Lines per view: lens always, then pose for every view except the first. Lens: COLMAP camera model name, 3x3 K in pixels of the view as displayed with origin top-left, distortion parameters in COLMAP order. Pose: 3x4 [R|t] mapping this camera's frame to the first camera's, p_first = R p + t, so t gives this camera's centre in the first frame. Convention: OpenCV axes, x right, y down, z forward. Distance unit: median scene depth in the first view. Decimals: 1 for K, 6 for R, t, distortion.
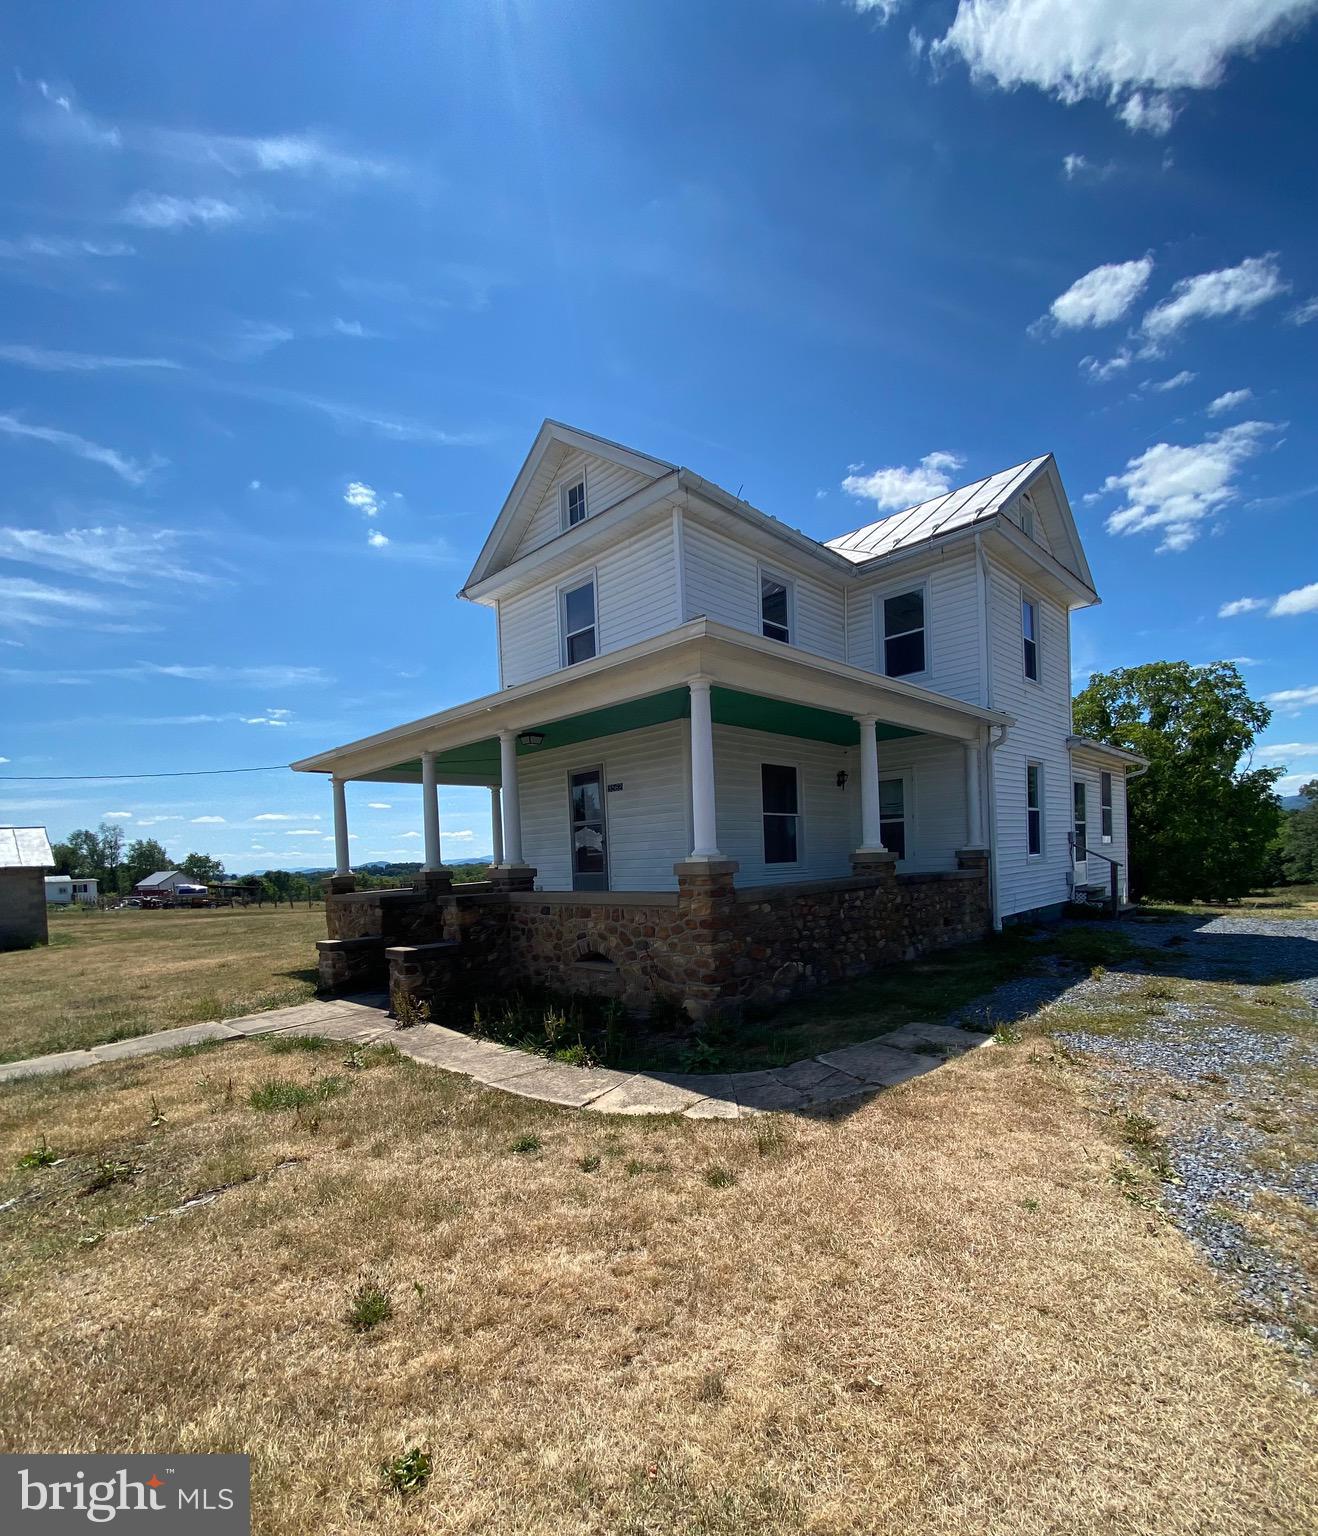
lens RADIAL K [[719.3, 0, 642.3], [0, 719.3, 909.1], [0, 0, 1]] dist [-0.018460, 0.002131]
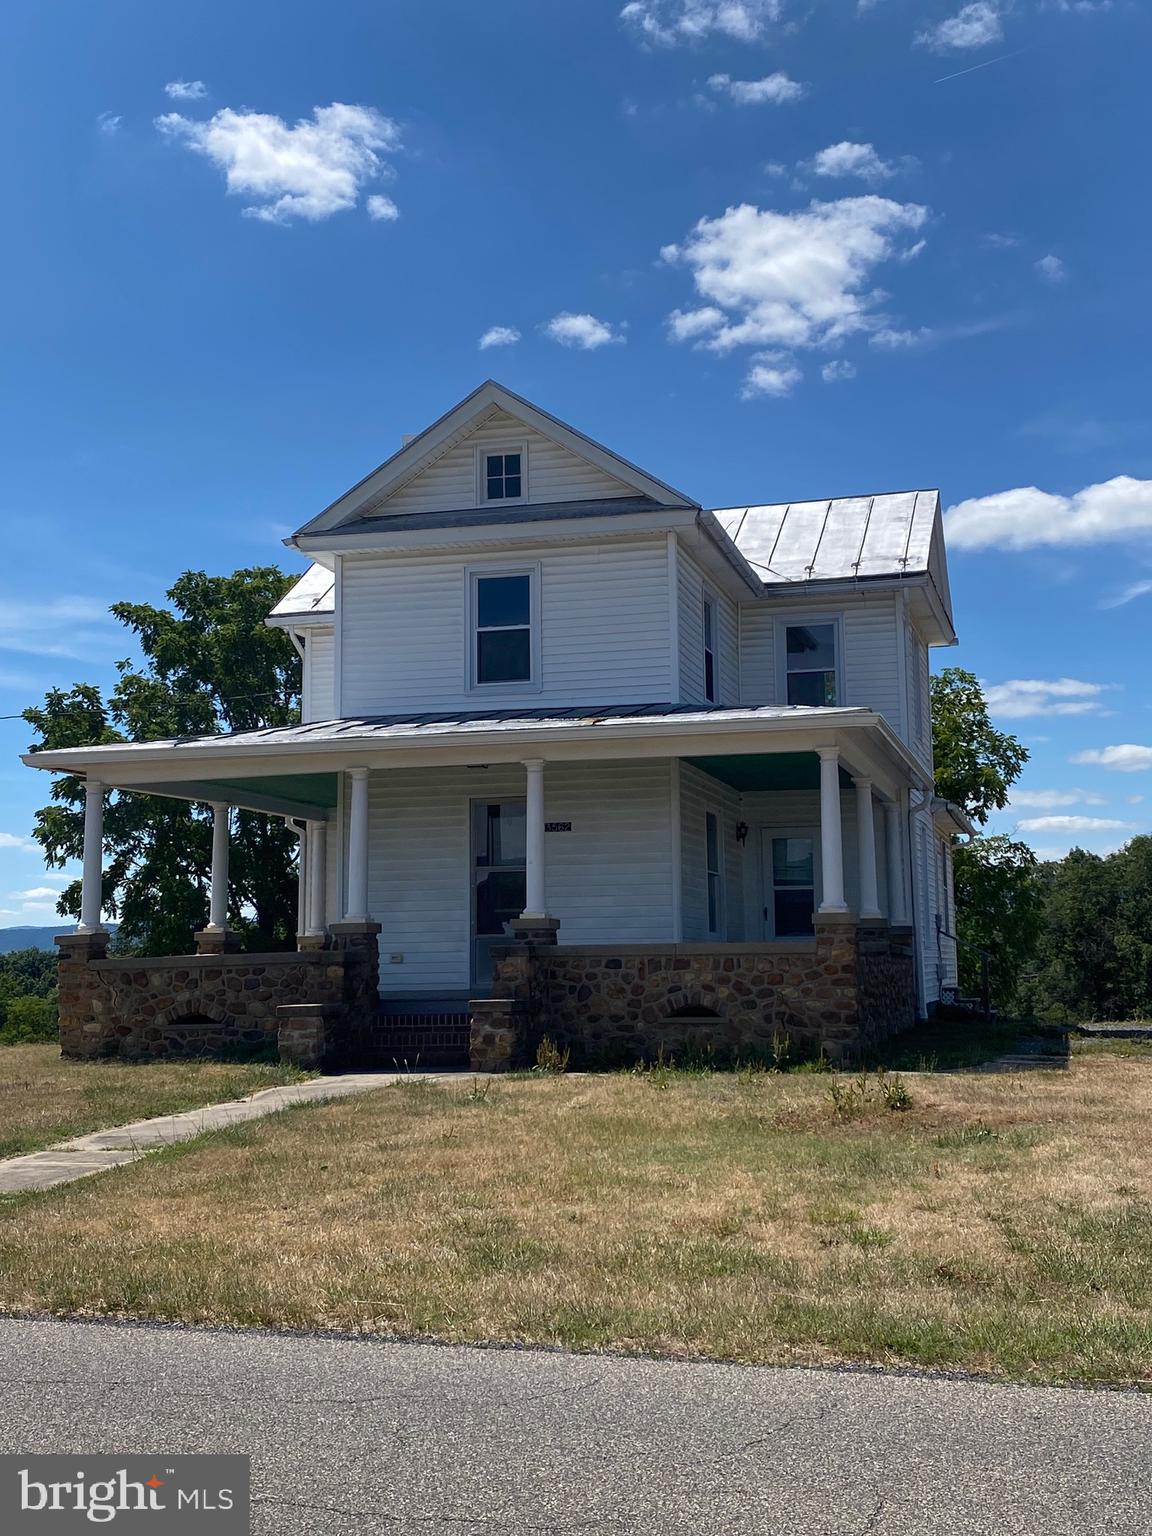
lens RADIAL K [[1787.0, 0, 576.4], [0, 1787.0, 766.0], [0, 0, 1]] dist [0.001427, 0.000000]
pose [[0.863602, 0.081777, 0.497498, -1.050132], [0.011027, 0.983458, -0.180800, 0.130006], [-0.504054, 0.161625, 0.848415, -0.743655]]
